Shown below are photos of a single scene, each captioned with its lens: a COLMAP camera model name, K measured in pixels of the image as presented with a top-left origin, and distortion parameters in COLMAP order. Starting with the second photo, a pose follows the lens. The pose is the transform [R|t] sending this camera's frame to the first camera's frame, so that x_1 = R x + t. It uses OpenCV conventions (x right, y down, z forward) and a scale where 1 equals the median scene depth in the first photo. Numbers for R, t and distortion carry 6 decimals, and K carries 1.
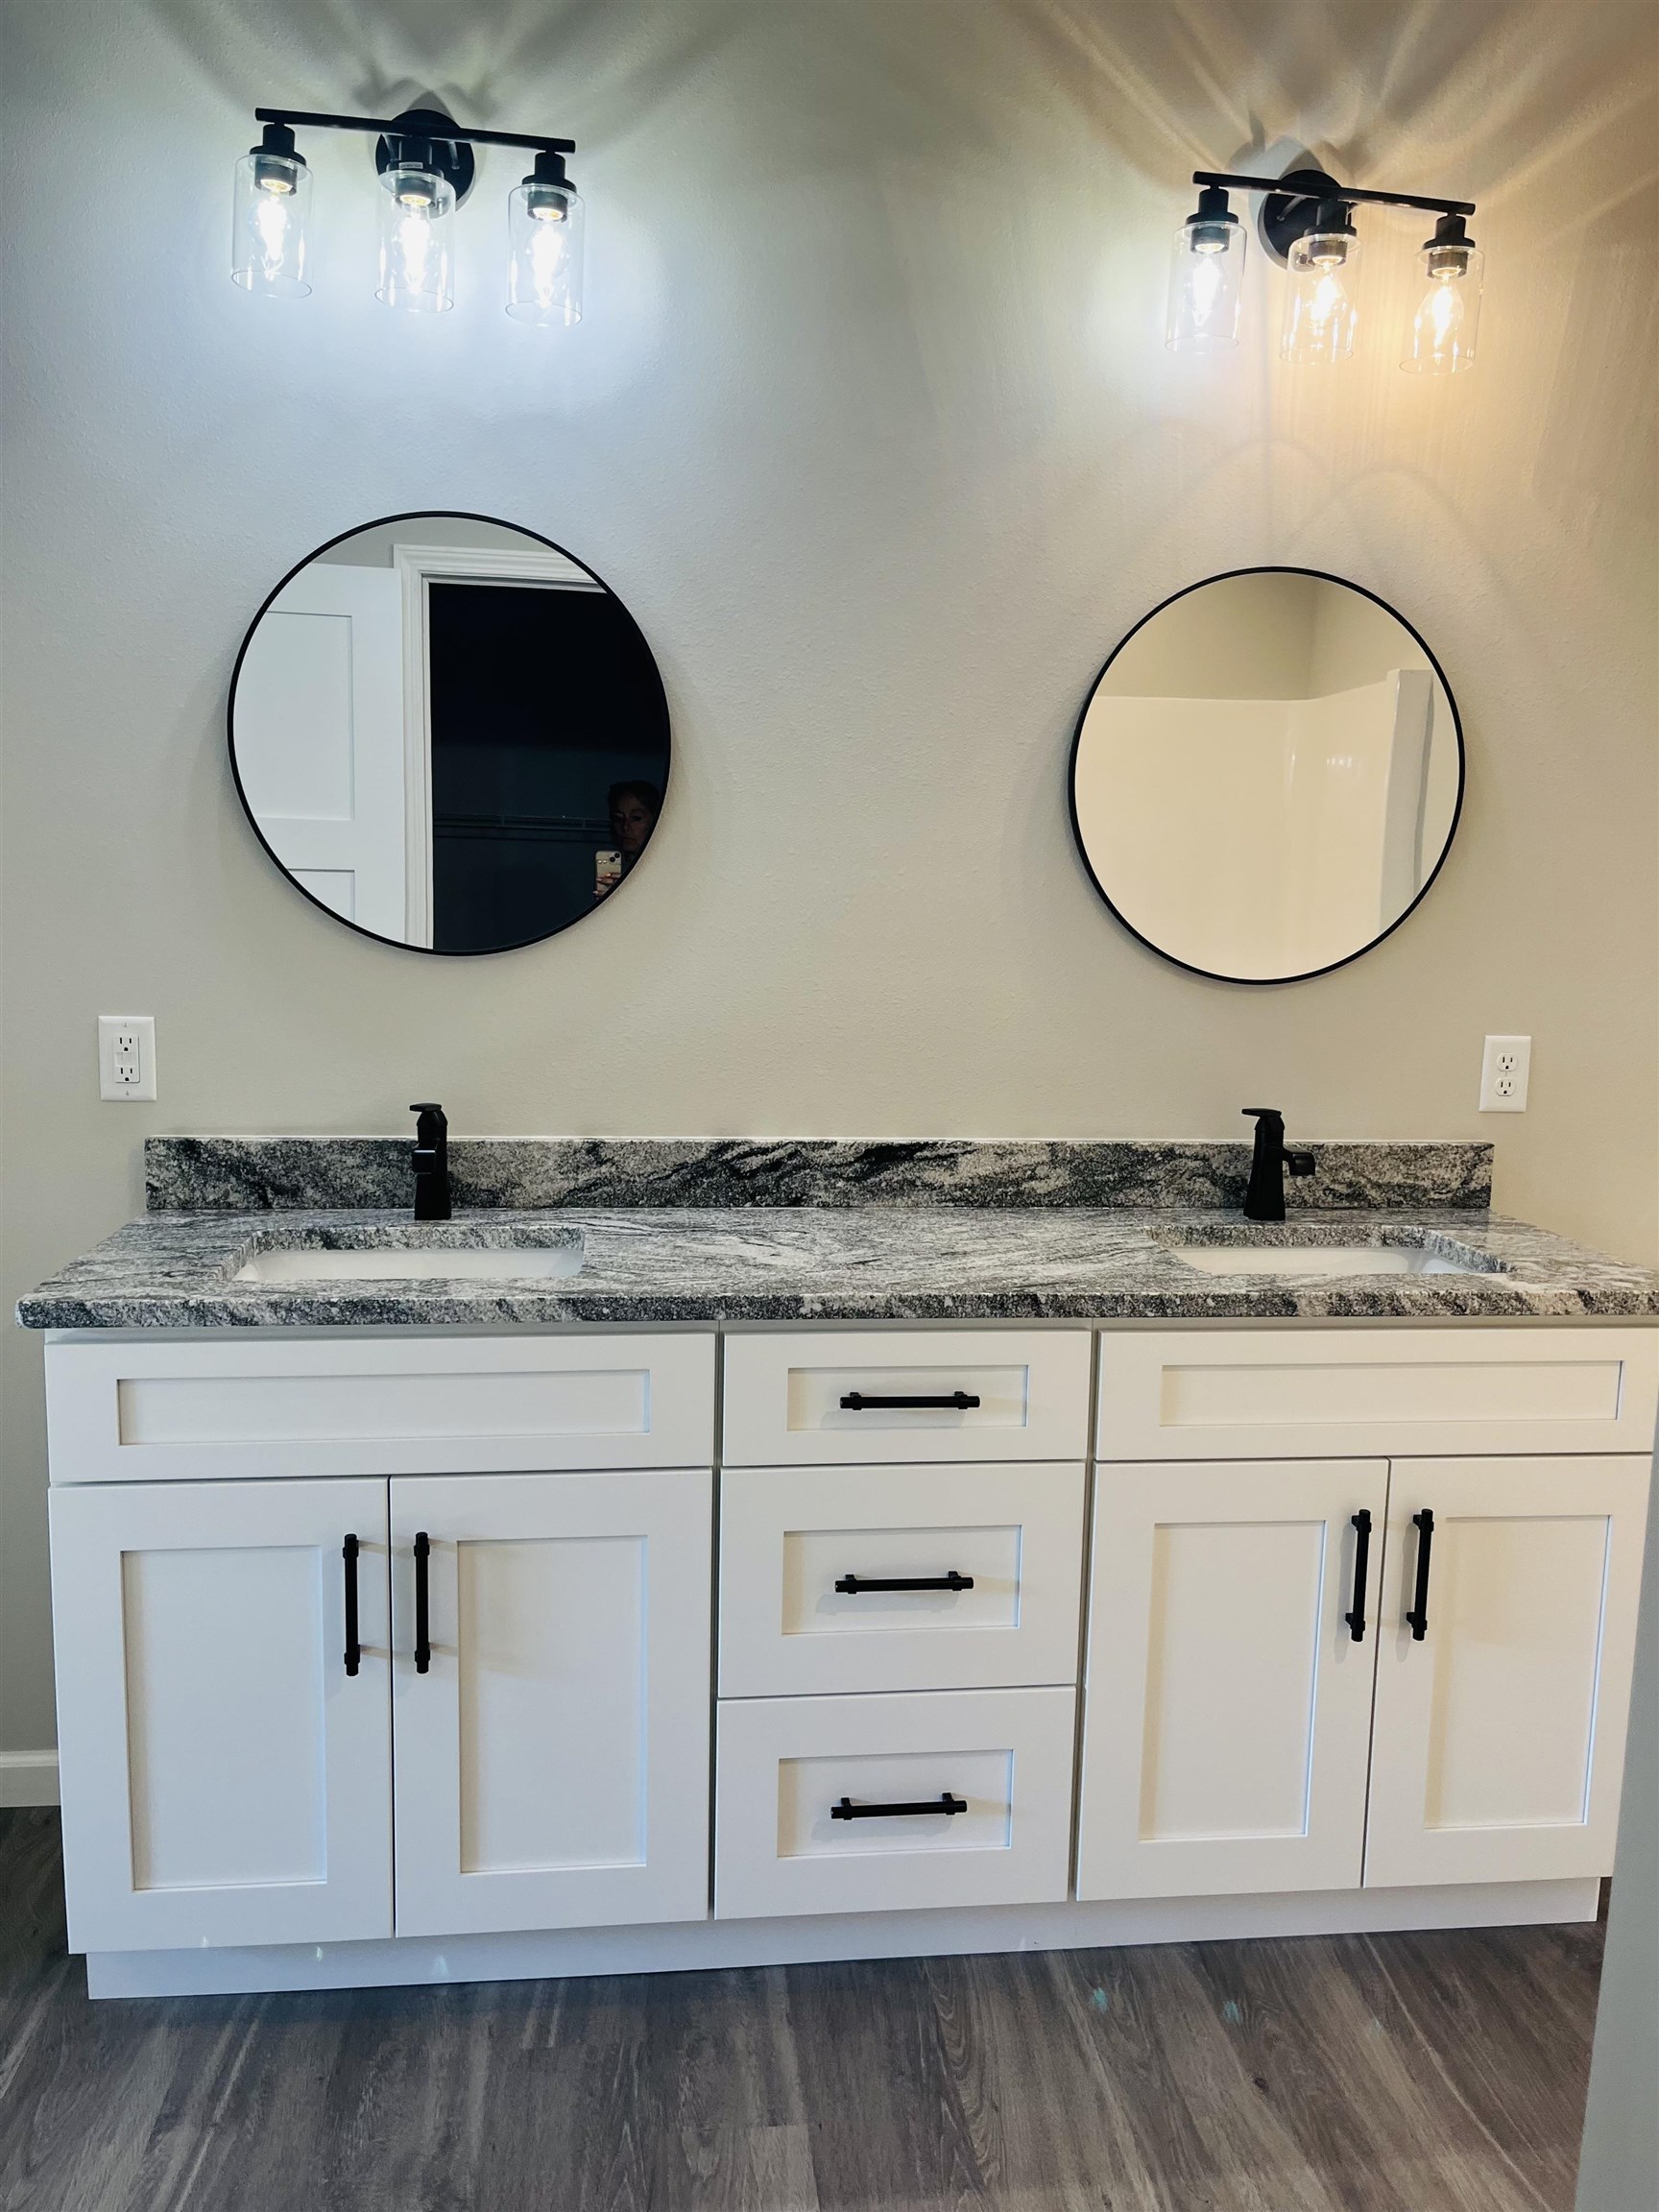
lens RADIAL K [[1705.4, 0, 836.9], [0, 1705.4, 1105.6], [0, 0, 1]] dist [0.006695, -0.006932]
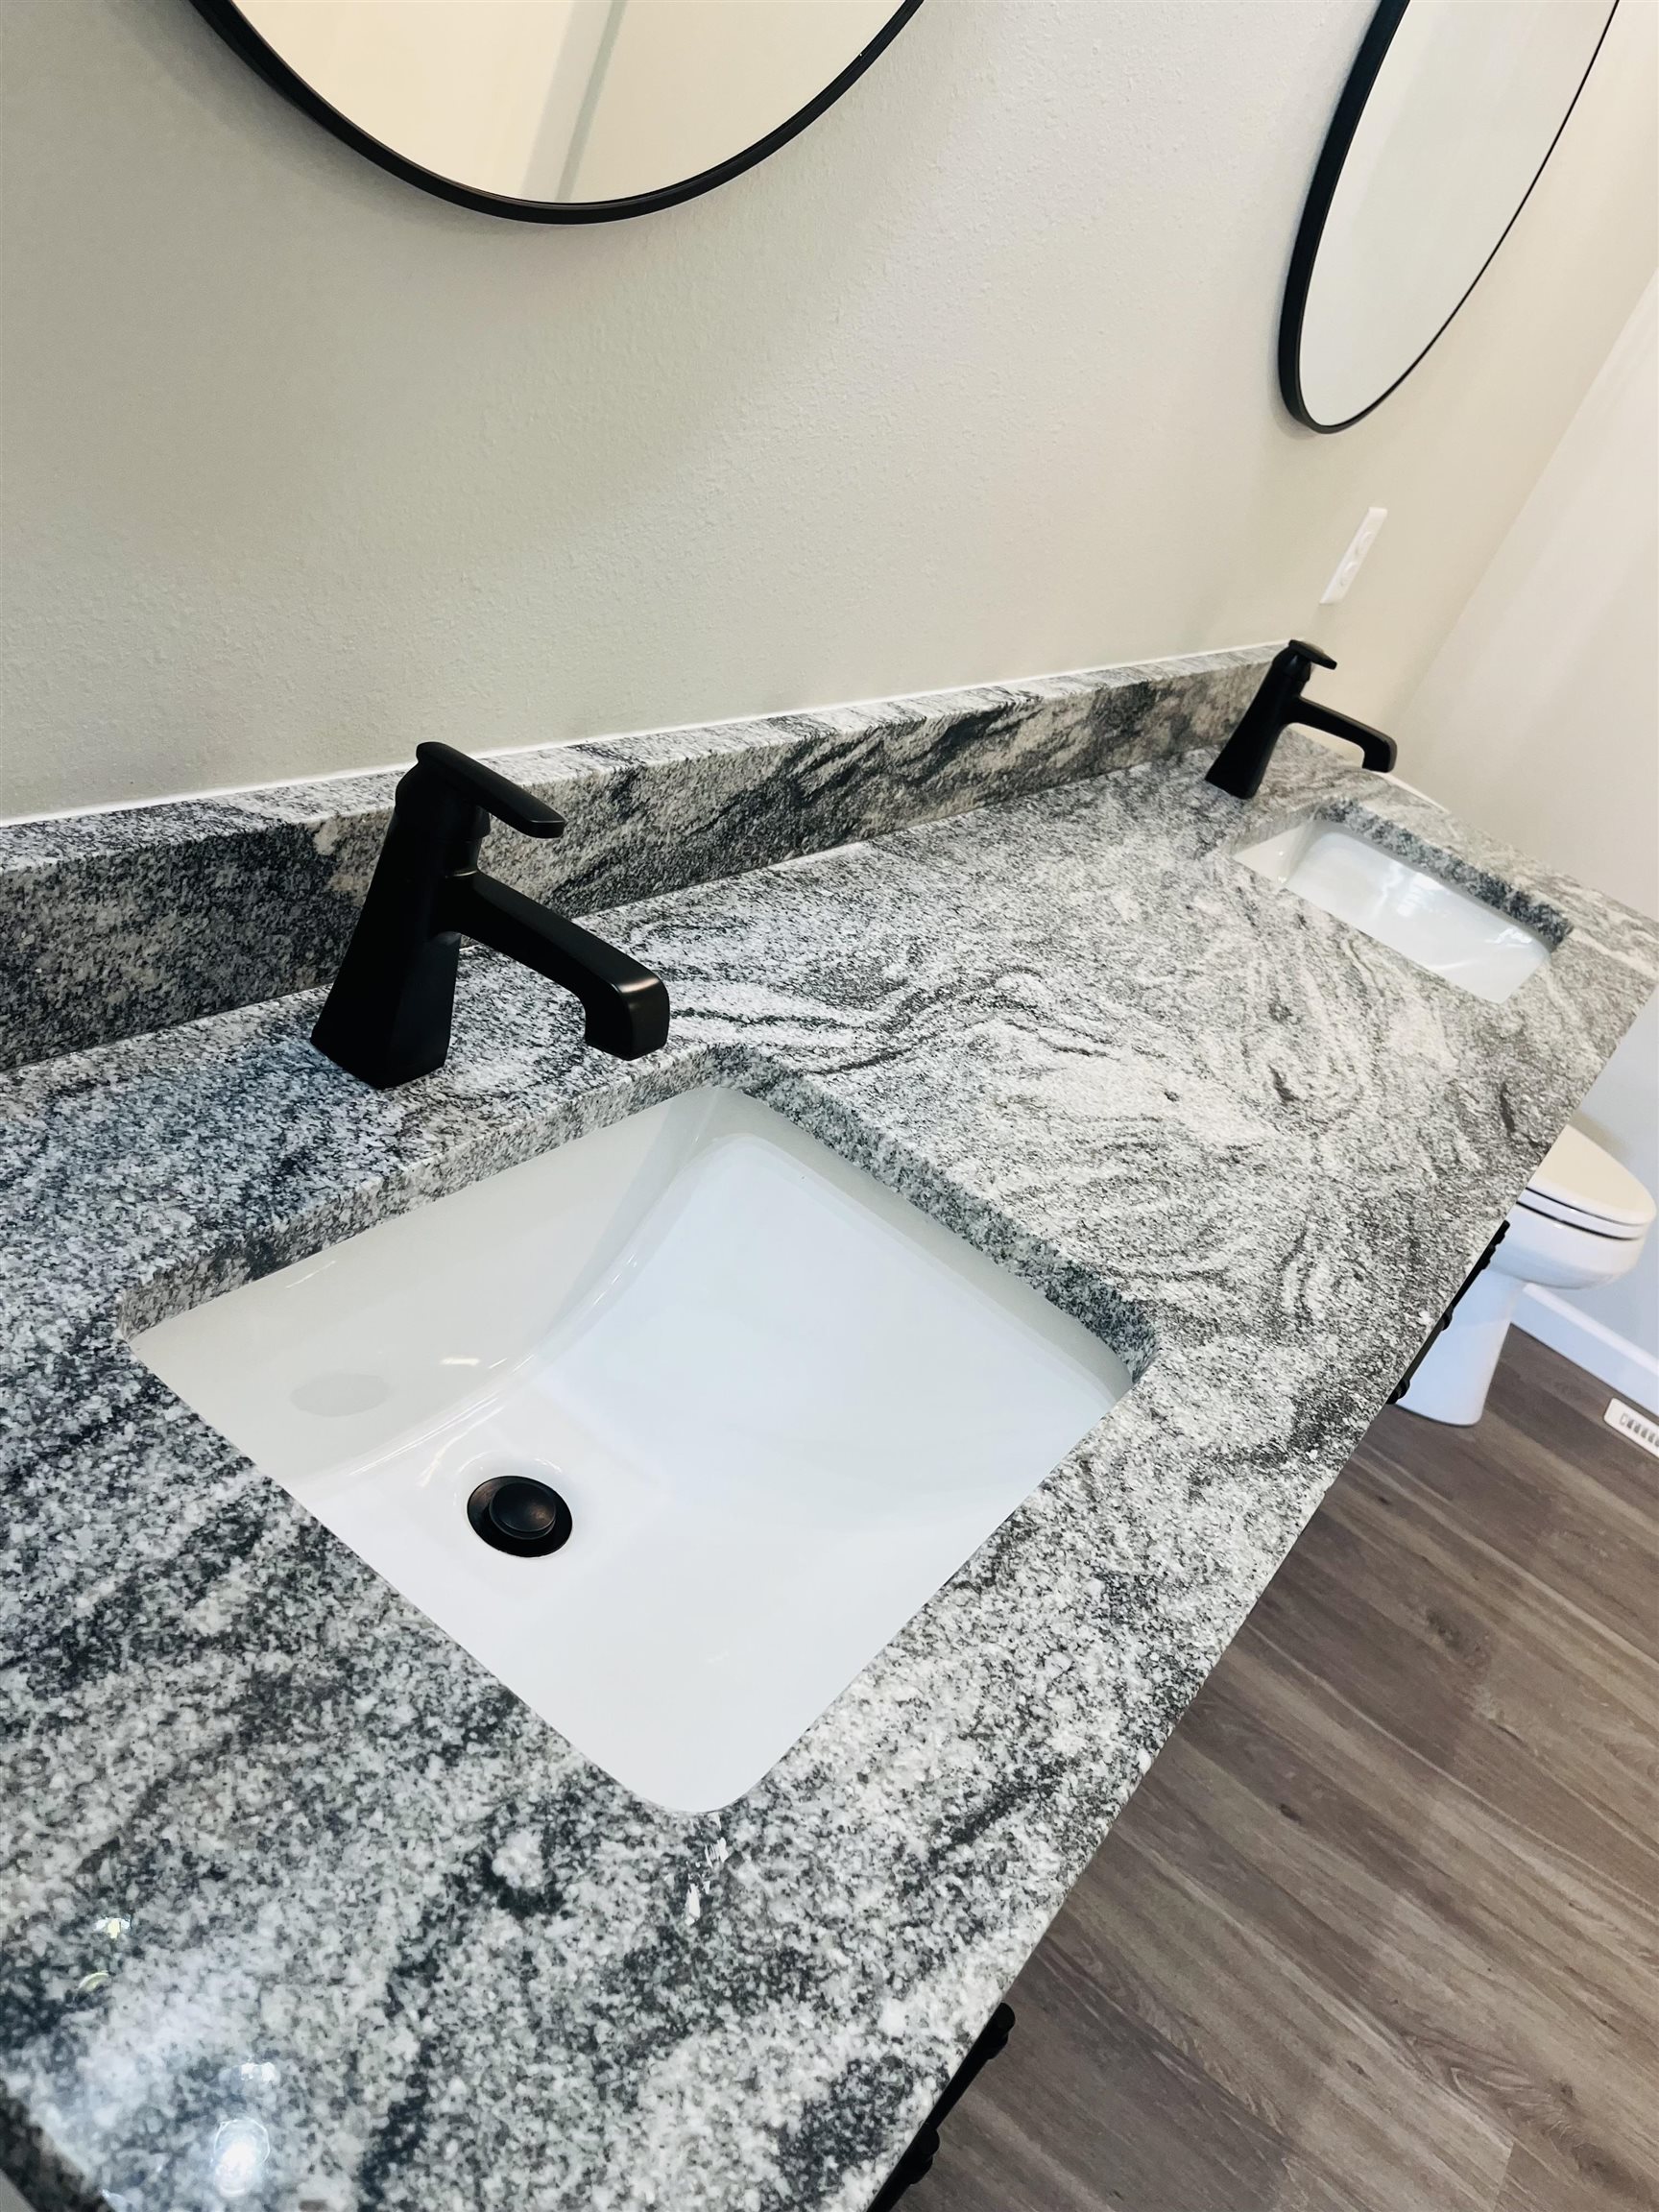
lens RADIAL K [[1705.4, 0, 825.7], [0, 1705.4, 1118.4], [0, 0, 1]] dist [0.006695, -0.006932]
pose [[0.630692, -0.219135, 0.744451, -0.429339], [-0.235829, 0.859814, 0.452884, -0.100761], [-0.739332, -0.461193, 0.490600, 0.730229]]
